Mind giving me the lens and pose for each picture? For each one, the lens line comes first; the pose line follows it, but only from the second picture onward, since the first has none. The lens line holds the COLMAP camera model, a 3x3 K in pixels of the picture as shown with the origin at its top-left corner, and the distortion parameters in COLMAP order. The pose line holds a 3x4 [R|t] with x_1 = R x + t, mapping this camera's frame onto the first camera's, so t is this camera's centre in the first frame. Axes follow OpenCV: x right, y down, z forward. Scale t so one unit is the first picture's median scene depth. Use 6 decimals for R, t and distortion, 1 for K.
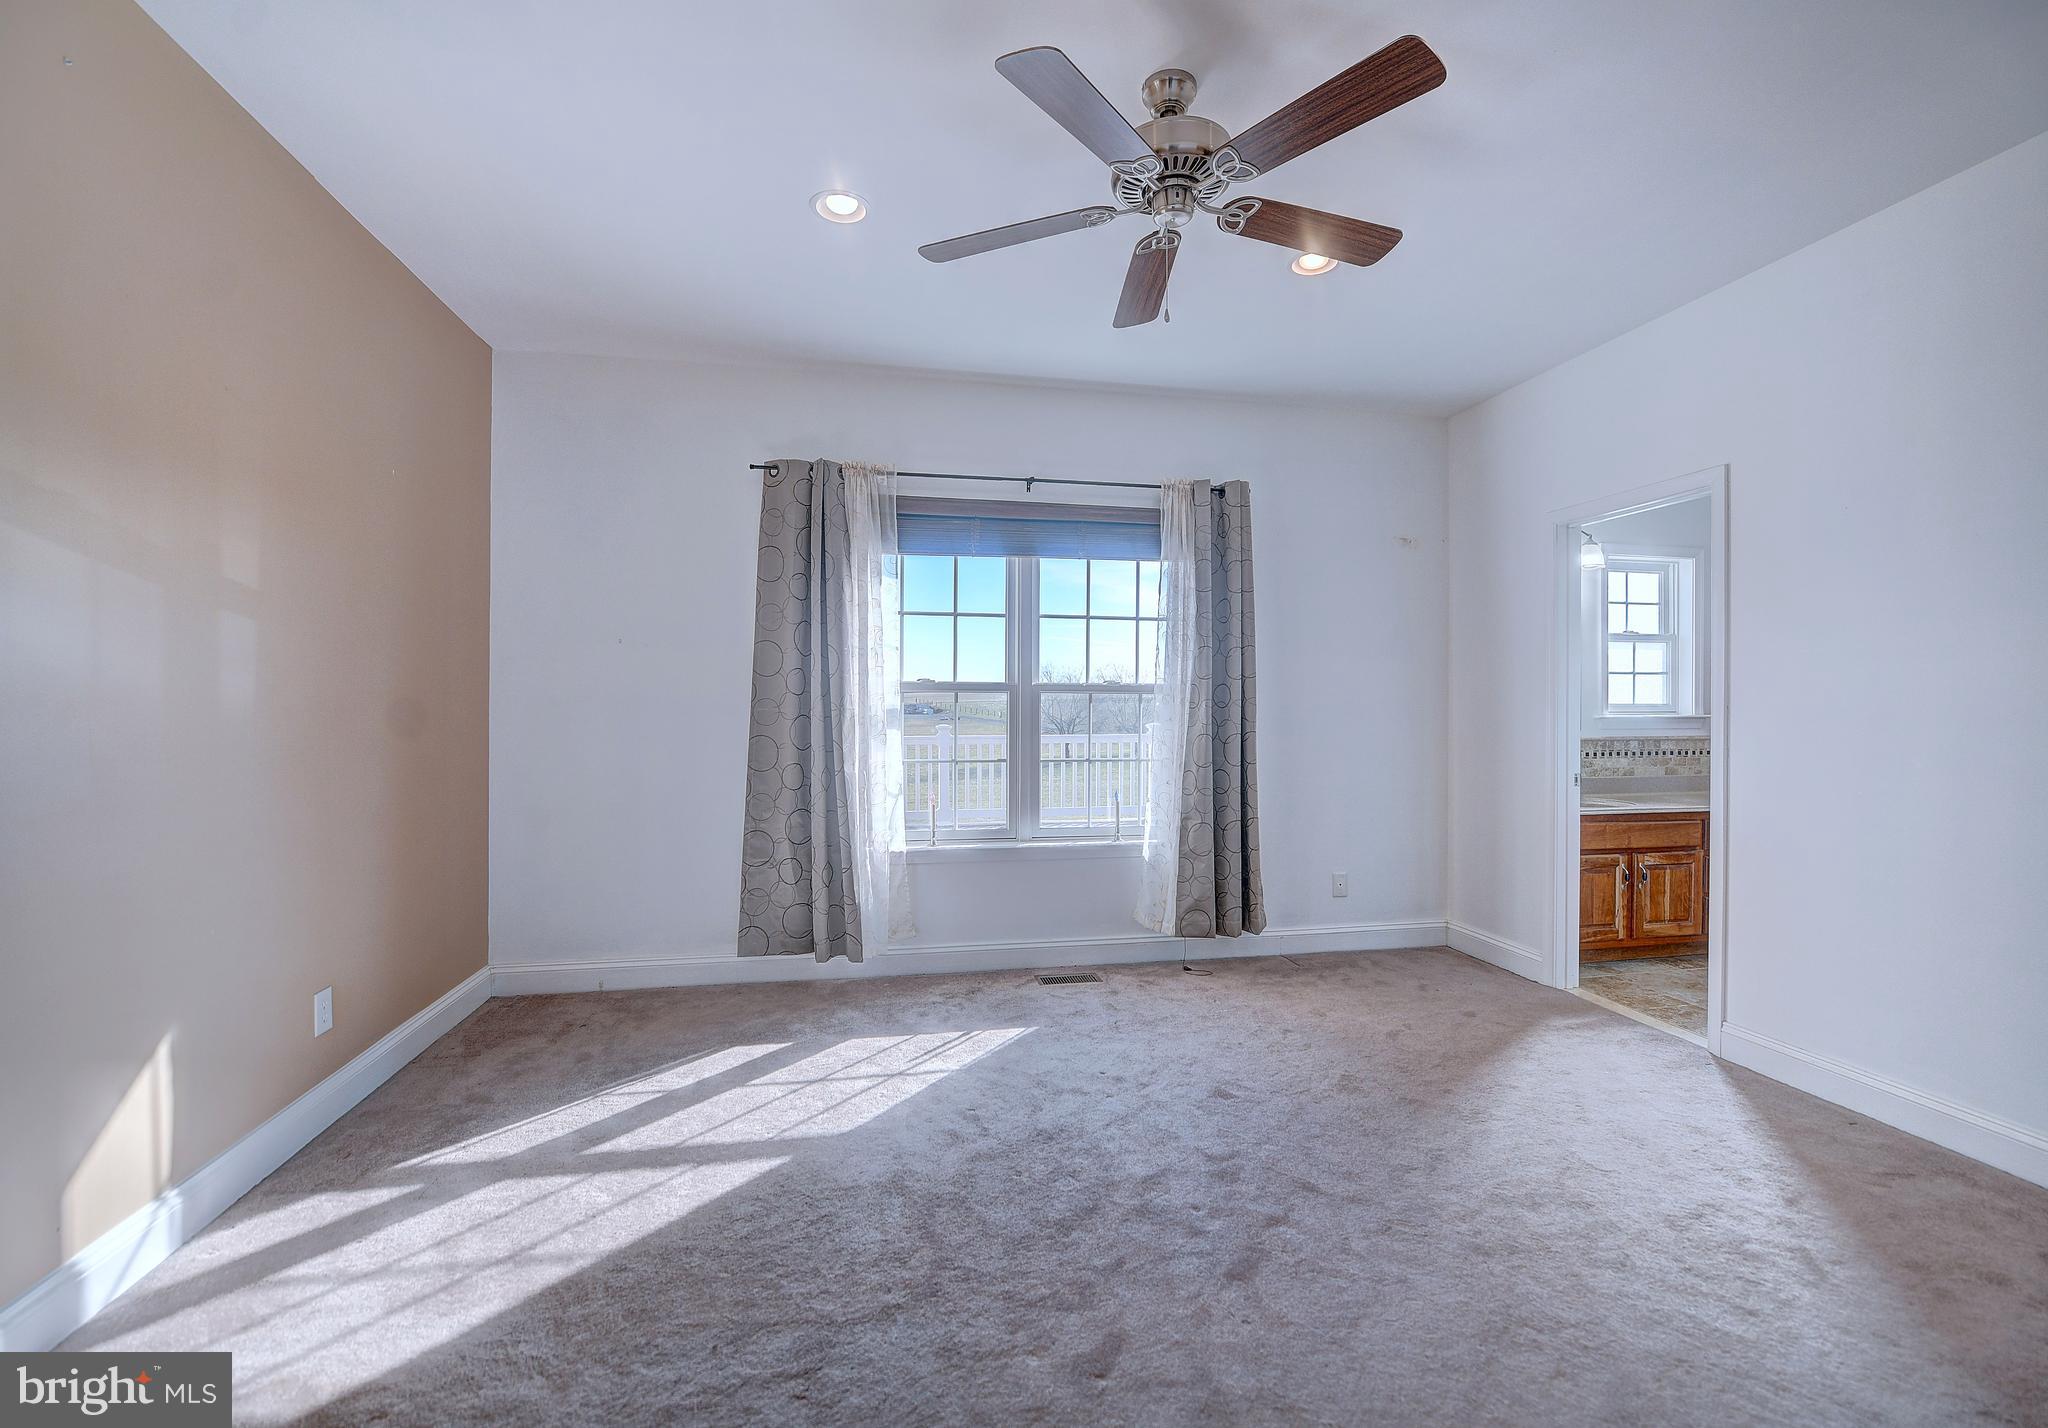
lens RADIAL K [[891.3, 0, 1028.8], [0, 891.3, 717.6], [0, 0, 1]] dist [-0.011555, -0.000184]
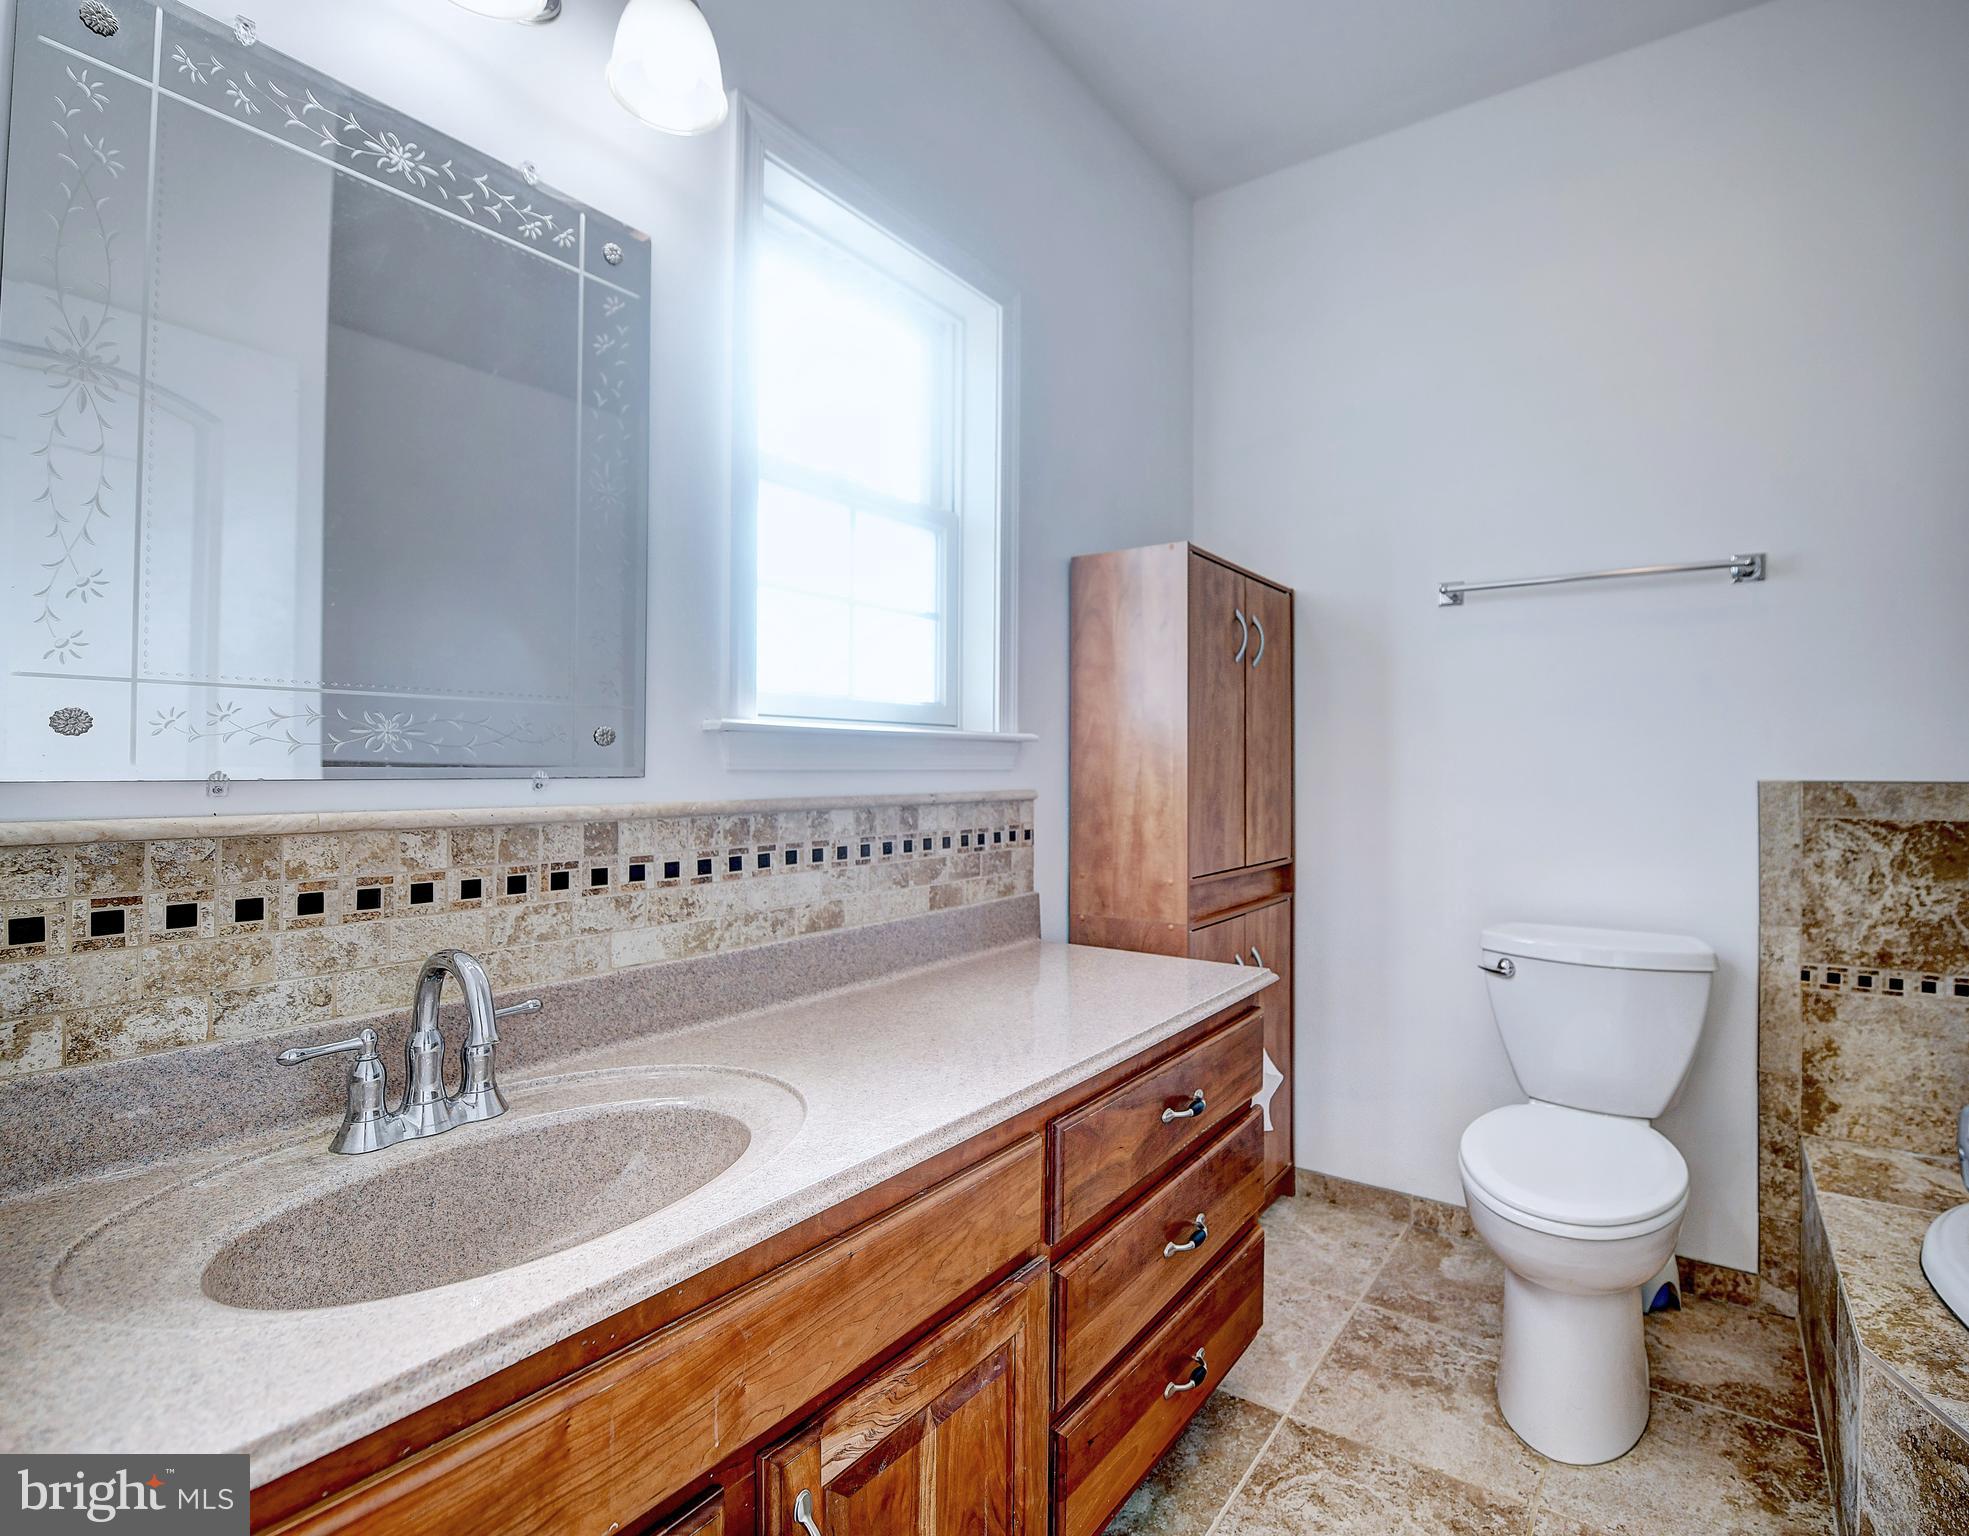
lens RADIAL K [[835.4, 0, 987.8], [0, 835.4, 765.7], [0, 0, 1]] dist [-0.000101, -0.000003]
pose [[0.784455, 0.003551, 0.620175, 0.615290], [0.005716, 0.999900, -0.012956, 0.017051], [-0.620159, 0.013708, 0.784356, 0.842154]]
